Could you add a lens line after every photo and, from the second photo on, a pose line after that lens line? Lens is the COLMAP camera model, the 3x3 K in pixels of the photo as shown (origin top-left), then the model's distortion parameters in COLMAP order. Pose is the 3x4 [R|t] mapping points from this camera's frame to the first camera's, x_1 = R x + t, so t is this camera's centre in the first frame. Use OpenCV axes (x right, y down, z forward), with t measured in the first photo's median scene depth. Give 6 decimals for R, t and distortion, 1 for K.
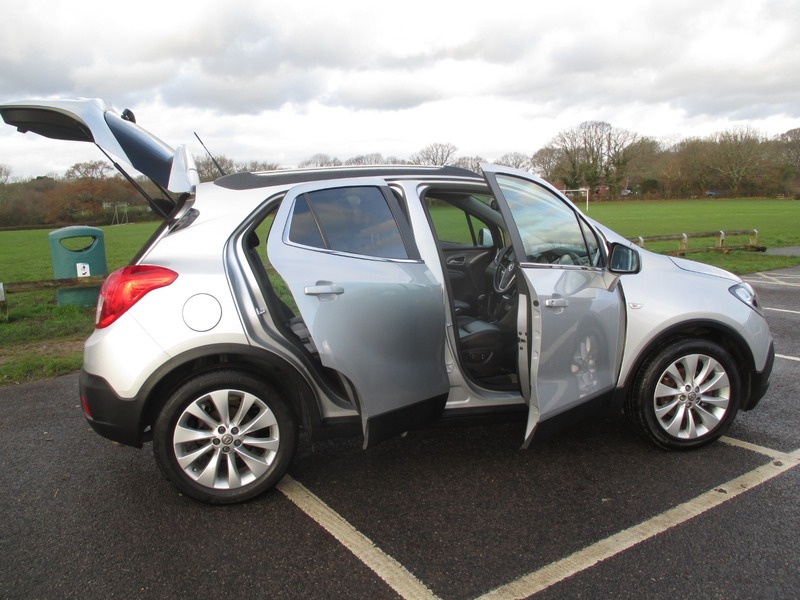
lens RADIAL K [[676.6, 0, 399.4], [0, 676.6, 305.2], [0, 0, 1]] dist [-0.035086, 0.005770]
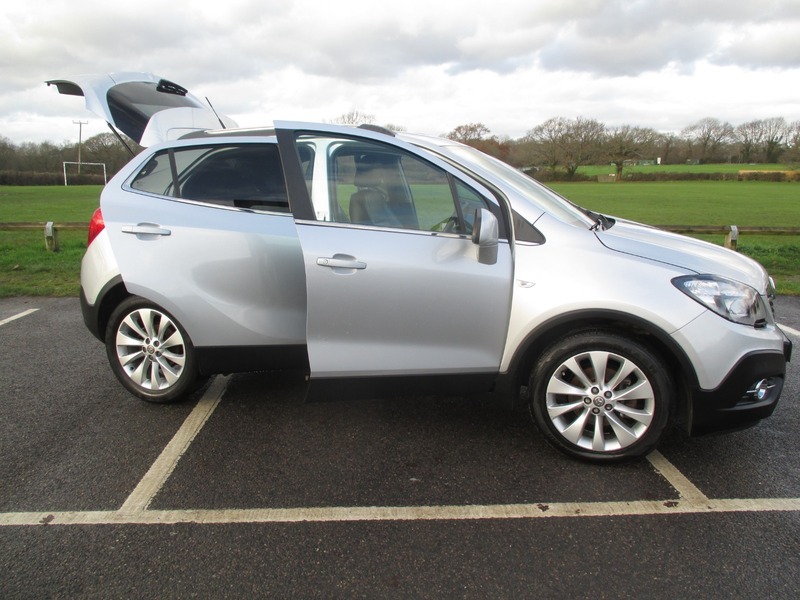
lens RADIAL K [[673.5, 0, 400.1], [0, 673.5, 302.5], [0, 0, 1]] dist [-0.039466, 0.015161]
pose [[0.854116, 0.131501, -0.503183, 0.630943], [-0.106942, 0.991238, 0.077522, -0.025506], [0.508969, -0.012402, 0.860696, 0.152153]]
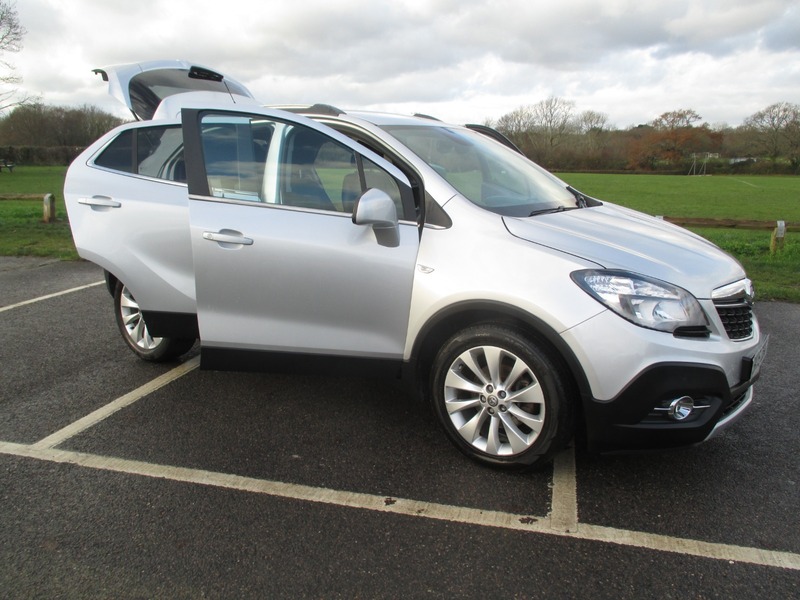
lens RADIAL K [[670.0, 0, 400.0], [0, 670.0, 300.0], [0, 0, 1]] dist [-0.035908, 0.000220]
pose [[0.665746, 0.193353, -0.720692, 0.902387], [-0.145031, 0.980955, 0.129205, -0.063258], [0.731949, 0.018505, 0.681109, 0.392711]]
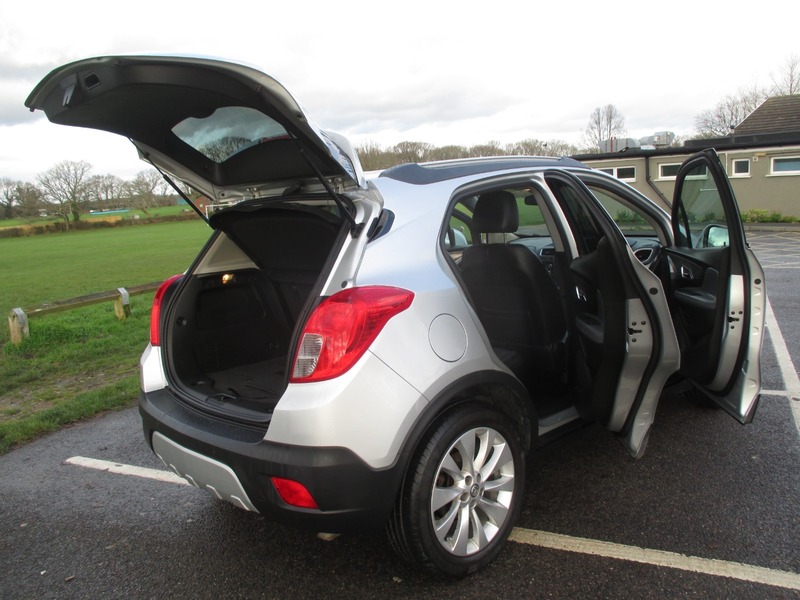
lens RADIAL K [[680.8, 0, 401.6], [0, 680.8, 304.6], [0, 0, 1]] dist [-0.043338, 0.012588]
pose [[0.864452, -0.115721, 0.489215, -0.600625], [0.127145, 0.991834, 0.009944, -0.035988], [-0.486371, 0.053605, 0.872107, 0.271681]]
